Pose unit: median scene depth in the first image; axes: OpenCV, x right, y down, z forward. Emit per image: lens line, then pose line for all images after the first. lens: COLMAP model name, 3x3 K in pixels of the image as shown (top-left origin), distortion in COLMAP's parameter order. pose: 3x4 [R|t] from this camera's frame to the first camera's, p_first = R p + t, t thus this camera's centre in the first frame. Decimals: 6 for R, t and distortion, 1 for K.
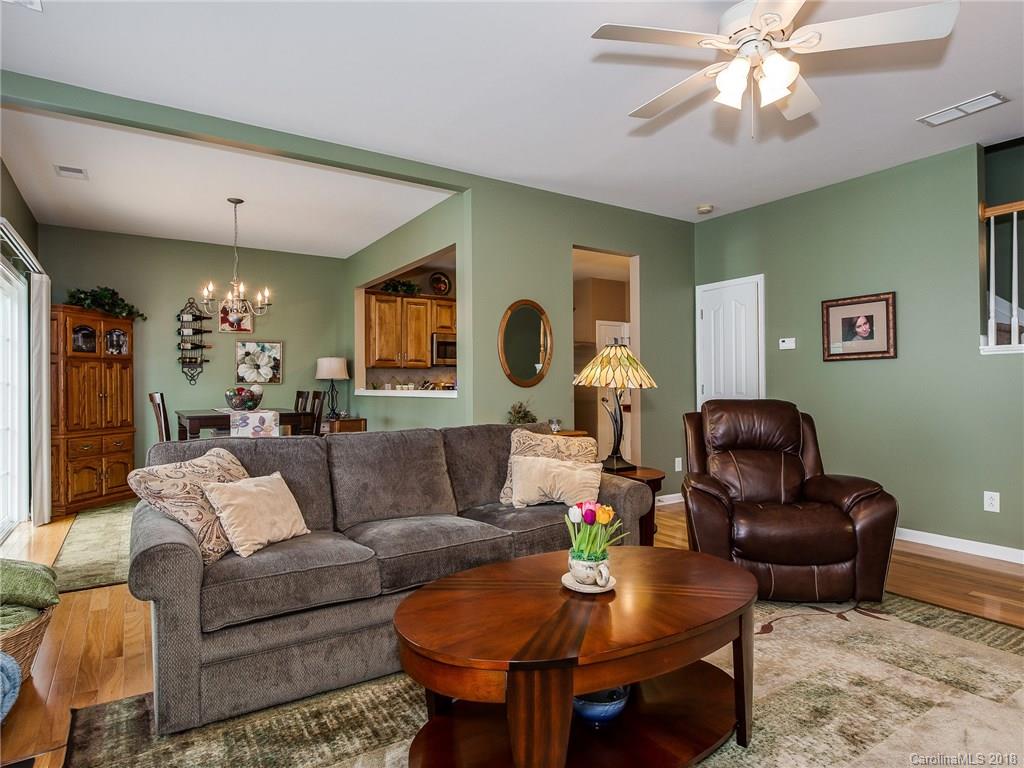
lens RADIAL K [[593.5, 0, 511.9], [0, 593.5, 385.0], [0, 0, 1]] dist [0.001886, 0.000199]
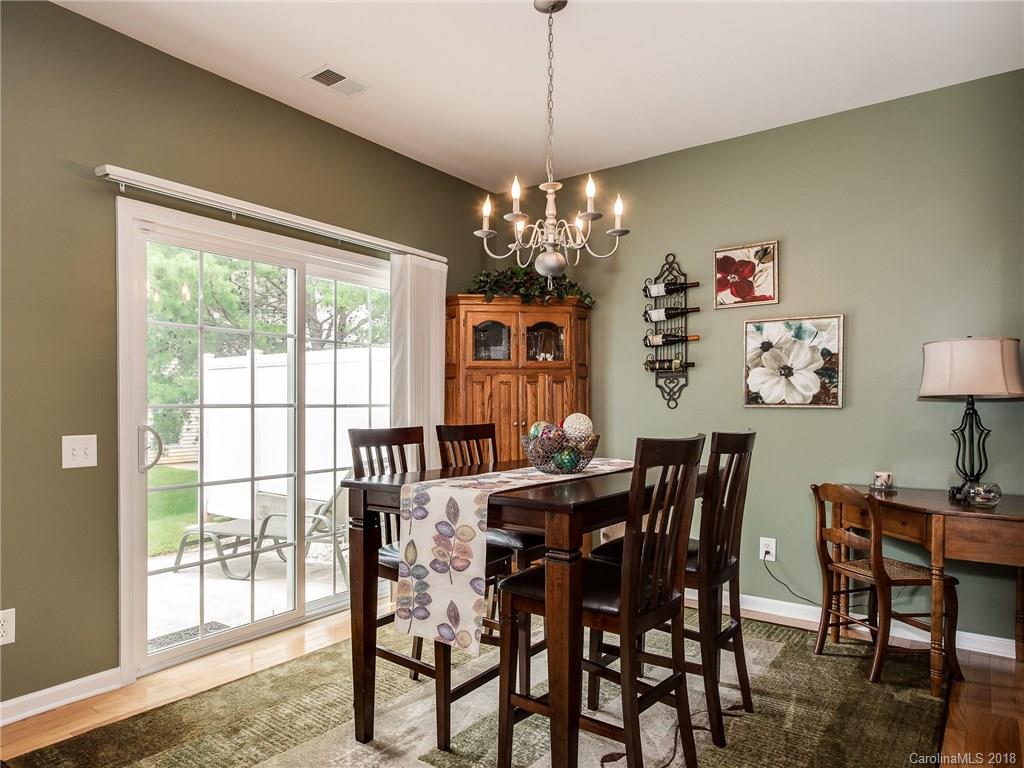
lens RADIAL K [[659.6, 0, 511.3], [0, 659.6, 393.0], [0, 0, 1]] dist [0.002270, -0.001454]
pose [[0.340463, -0.012330, -0.940177, -0.004545], [0.000637, 0.999917, -0.012883, -0.006815], [0.940258, 0.003787, 0.340442, 0.619923]]
